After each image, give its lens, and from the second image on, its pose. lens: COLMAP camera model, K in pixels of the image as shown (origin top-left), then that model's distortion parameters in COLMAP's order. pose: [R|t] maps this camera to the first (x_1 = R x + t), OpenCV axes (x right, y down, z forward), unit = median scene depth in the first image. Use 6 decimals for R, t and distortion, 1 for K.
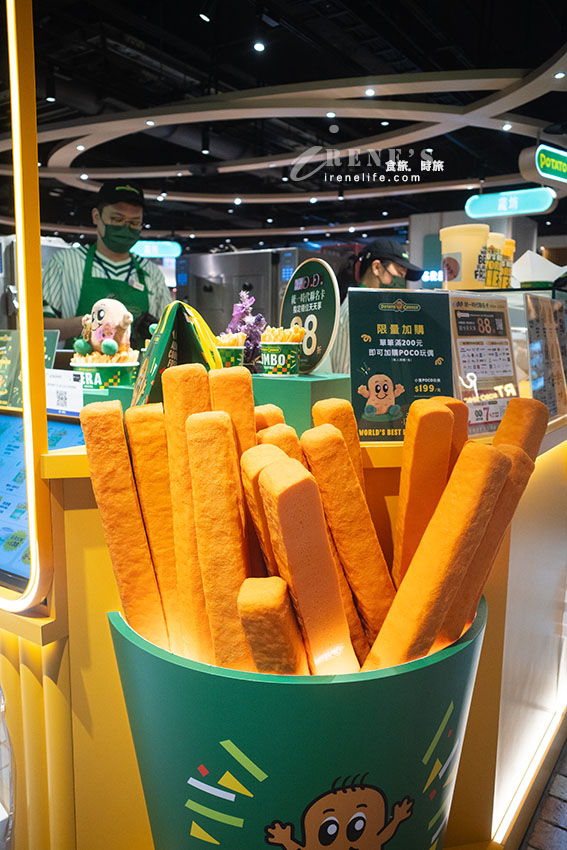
lens RADIAL K [[693.2, 0, 290.4], [0, 693.2, 431.2], [0, 0, 1]] dist [-0.056588, 0.062118]
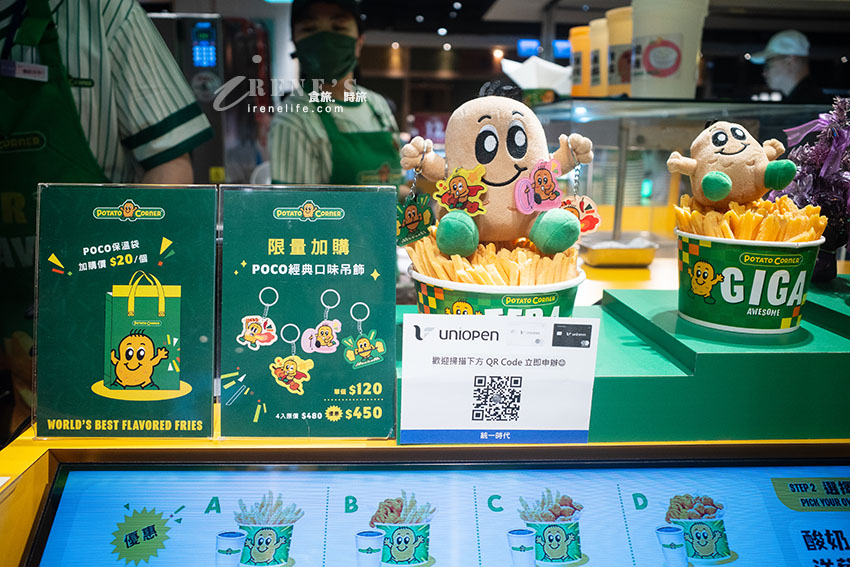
lens RADIAL K [[693.2, 0, 422.0], [0, 693.2, 285.5], [0, 0, 1]] dist [-0.056588, 0.062118]
pose [[0.799254, -0.124799, 0.587892, -0.662951], [0.076793, 0.991391, 0.106052, -0.168265], [-0.596066, -0.039616, 0.801957, 0.909929]]
